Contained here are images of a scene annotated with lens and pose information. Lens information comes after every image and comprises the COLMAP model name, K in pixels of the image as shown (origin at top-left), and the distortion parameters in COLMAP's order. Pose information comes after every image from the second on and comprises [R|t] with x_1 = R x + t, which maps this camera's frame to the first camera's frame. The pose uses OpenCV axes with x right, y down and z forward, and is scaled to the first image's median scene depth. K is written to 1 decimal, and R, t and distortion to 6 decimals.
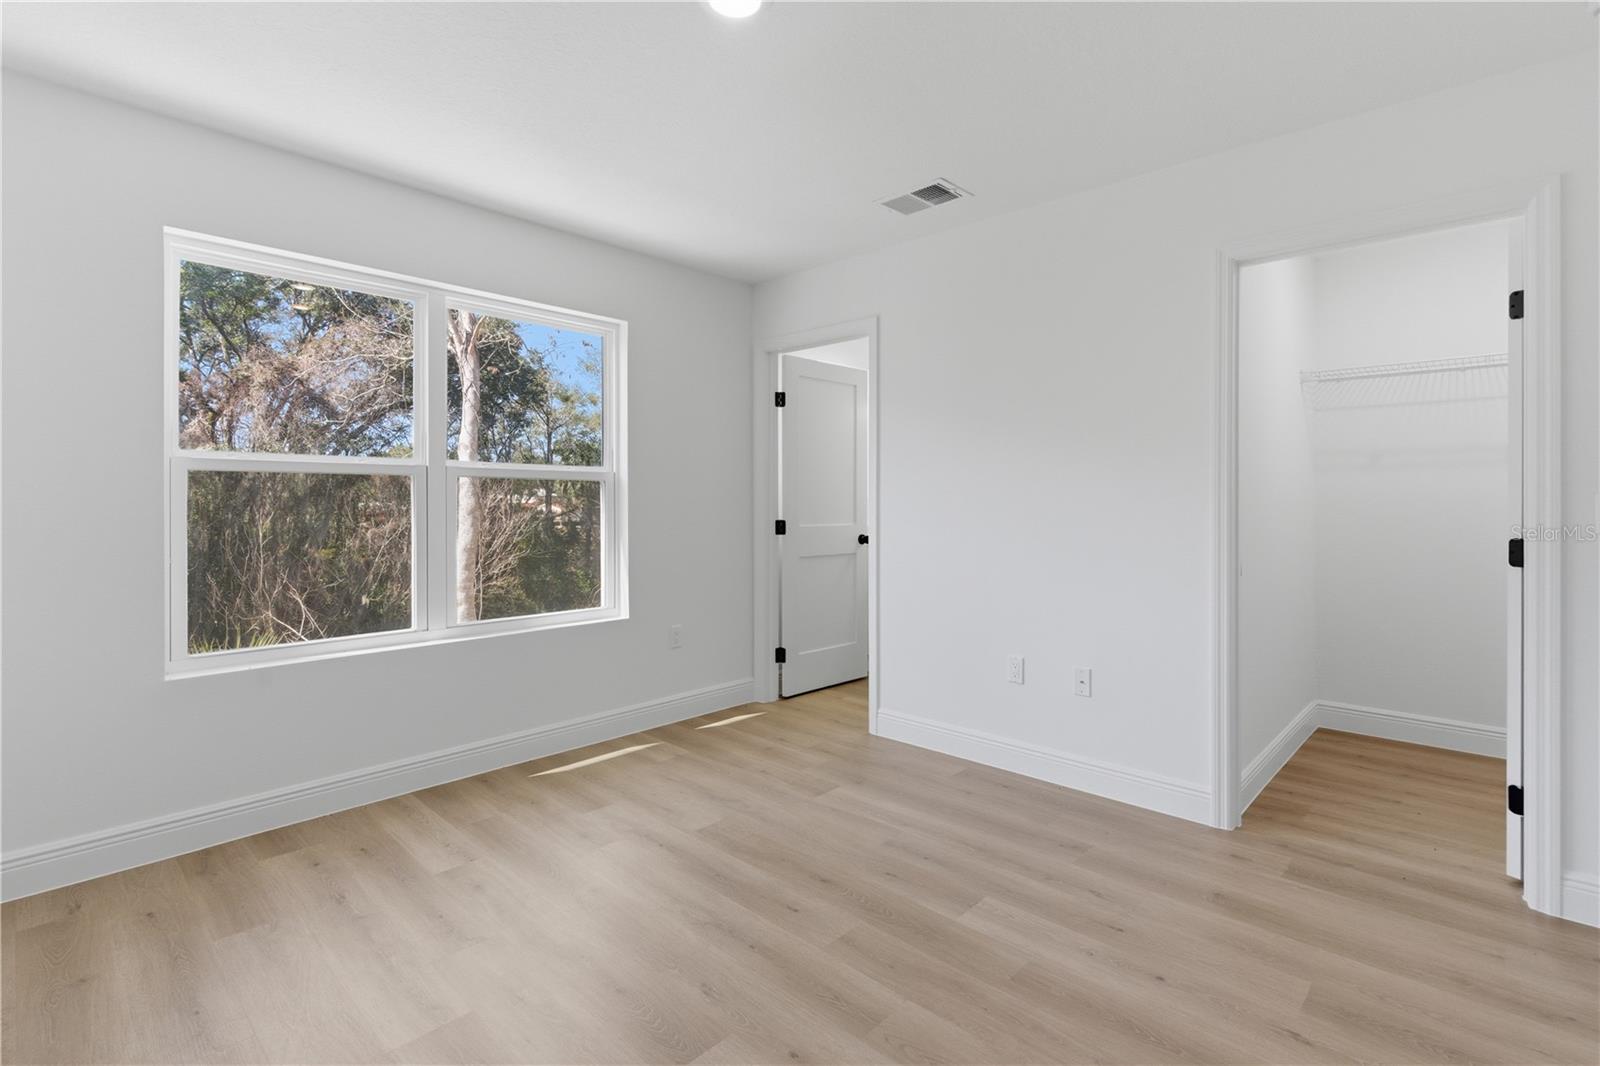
lens RADIAL K [[757.6, 0, 822.5], [0, 757.6, 498.8], [0, 0, 1]] dist [-0.000031, -0.000529]
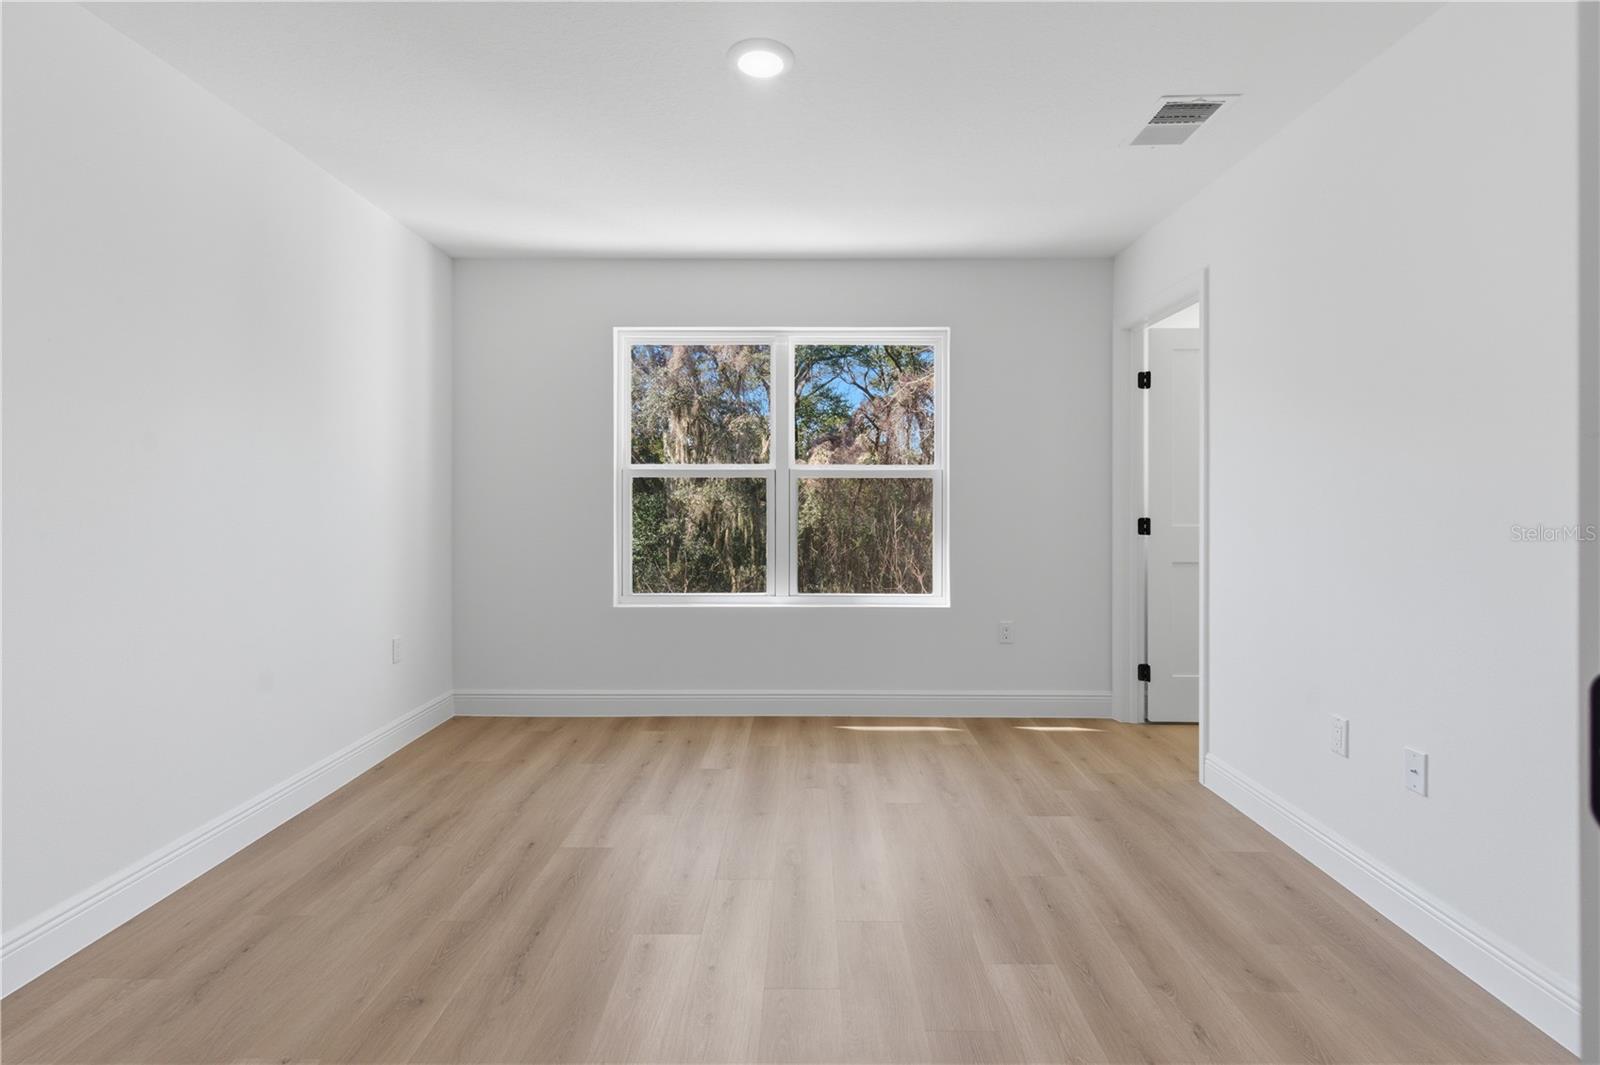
lens RADIAL K [[760.5, 0, 783.6], [0, 760.5, 492.5], [0, 0, 1]] dist [0.001077, -0.000588]
pose [[0.663401, -0.004817, -0.748248, 0.430560], [0.002675, 0.999988, -0.004065, 0.001142], [0.748259, 0.000695, 0.663406, 0.138484]]
